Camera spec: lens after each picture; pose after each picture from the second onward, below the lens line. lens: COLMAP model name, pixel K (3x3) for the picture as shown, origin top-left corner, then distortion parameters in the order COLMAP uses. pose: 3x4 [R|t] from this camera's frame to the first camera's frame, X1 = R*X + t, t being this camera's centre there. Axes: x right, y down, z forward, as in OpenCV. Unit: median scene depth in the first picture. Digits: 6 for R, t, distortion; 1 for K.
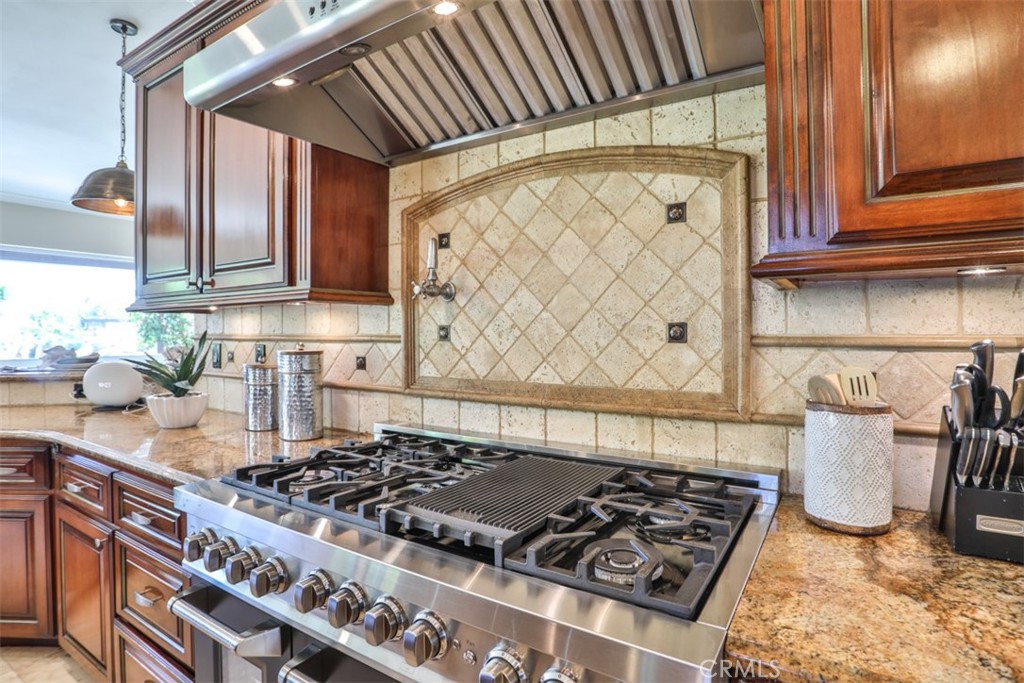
lens RADIAL K [[527.9, 0, 513.3], [0, 527.9, 337.4], [0, 0, 1]] dist [-0.069149, 0.025988]
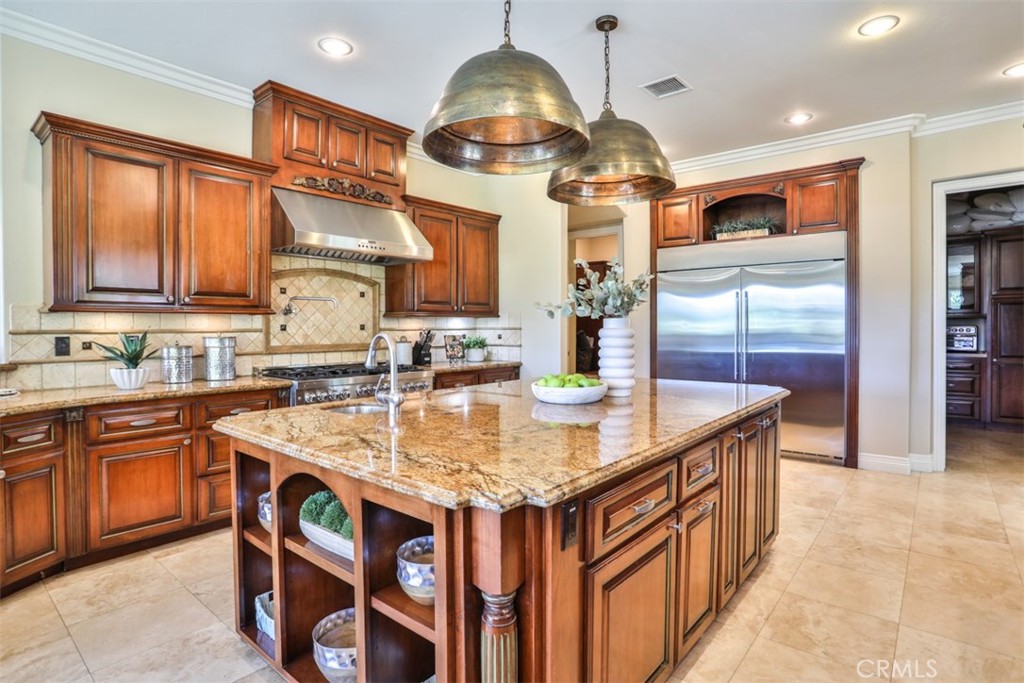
lens RADIAL K [[527.9, 0, 514.8], [0, 527.9, 333.8], [0, 0, 1]] dist [-0.069149, 0.025988]
pose [[0.133050, -0.016674, 0.990969, -2.799973], [0.005939, 0.999854, 0.016026, -0.013417], [-0.991092, 0.003753, 0.133129, -0.483512]]
